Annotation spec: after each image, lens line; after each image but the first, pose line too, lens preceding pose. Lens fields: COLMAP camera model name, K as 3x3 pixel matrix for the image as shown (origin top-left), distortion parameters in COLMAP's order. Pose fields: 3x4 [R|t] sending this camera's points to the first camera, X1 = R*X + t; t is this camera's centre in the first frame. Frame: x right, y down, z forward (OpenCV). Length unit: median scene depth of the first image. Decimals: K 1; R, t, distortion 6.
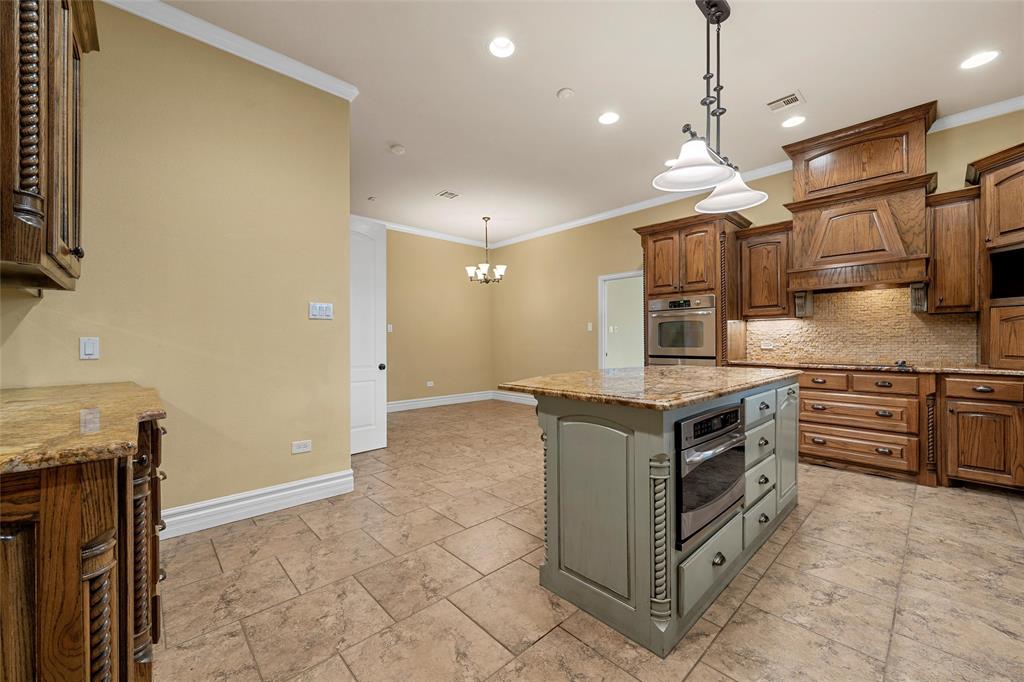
lens RADIAL K [[404.7, 0, 513.4], [0, 404.7, 336.6], [0, 0, 1]] dist [0.001366, 0.000057]
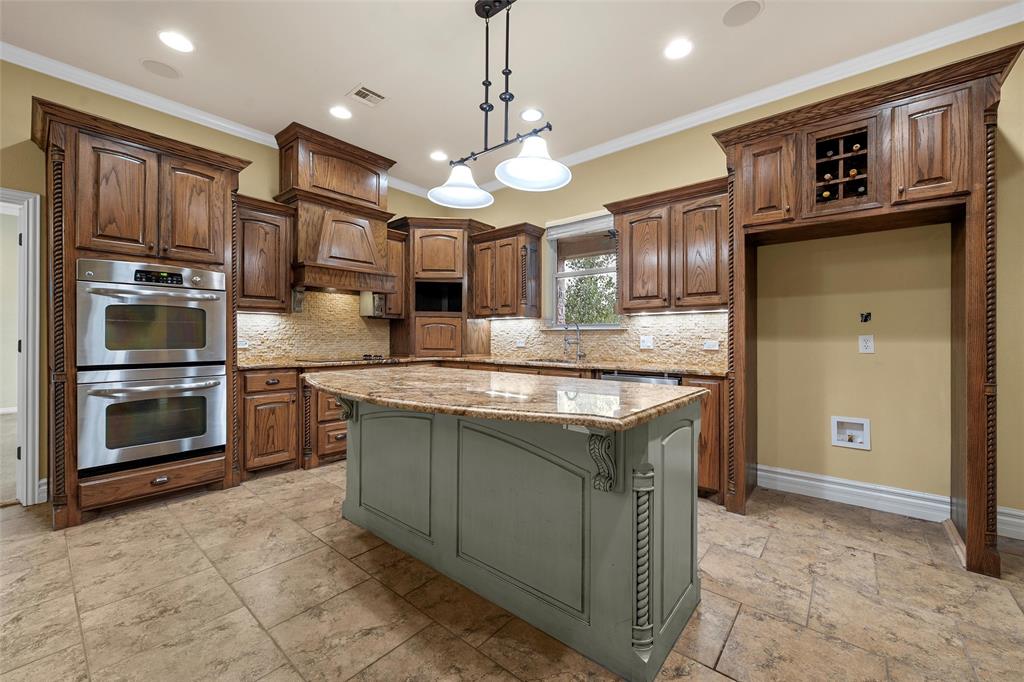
lens RADIAL K [[404.7, 0, 513.4], [0, 404.7, 336.6], [0, 0, 1]] dist [0.001366, 0.000057]
pose [[-0.122361, 0.004571, 0.992475, -0.298098], [-0.013613, 0.999888, -0.006283, 0.005285], [-0.992392, -0.014280, -0.122285, 0.655958]]
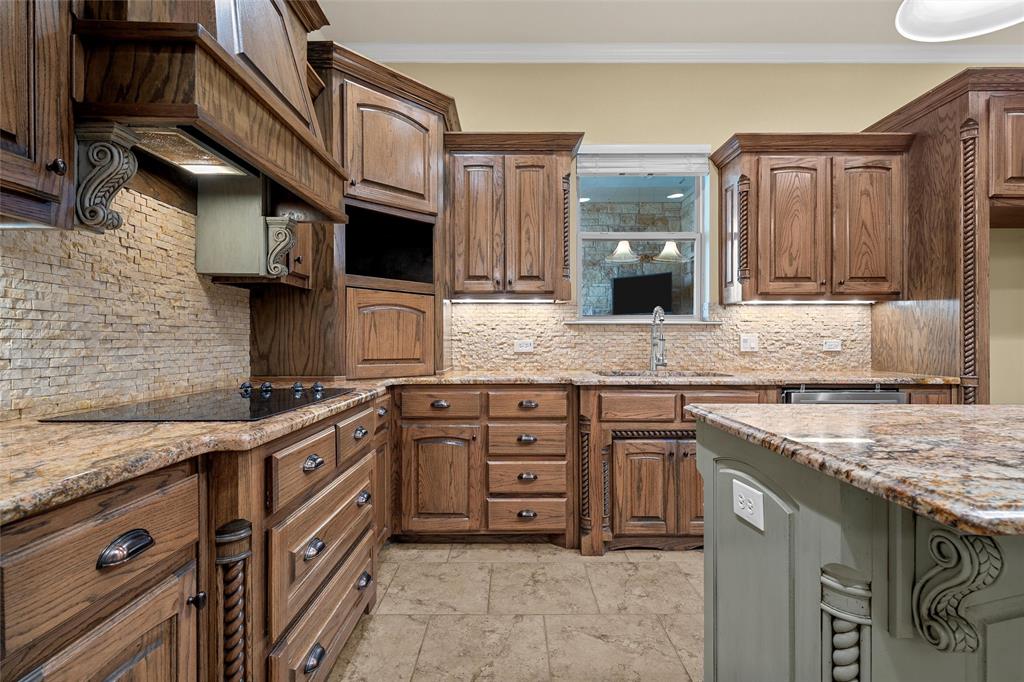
lens RADIAL K [[476.6, 0, 517.0], [0, 476.6, 338.7], [0, 0, 1]] dist [0.000727, 0.000050]
pose [[-0.735217, 0.002892, 0.677826, 0.367344], [-0.006515, 0.999915, -0.011333, 0.014327], [-0.677800, -0.012749, -0.735135, 1.098801]]
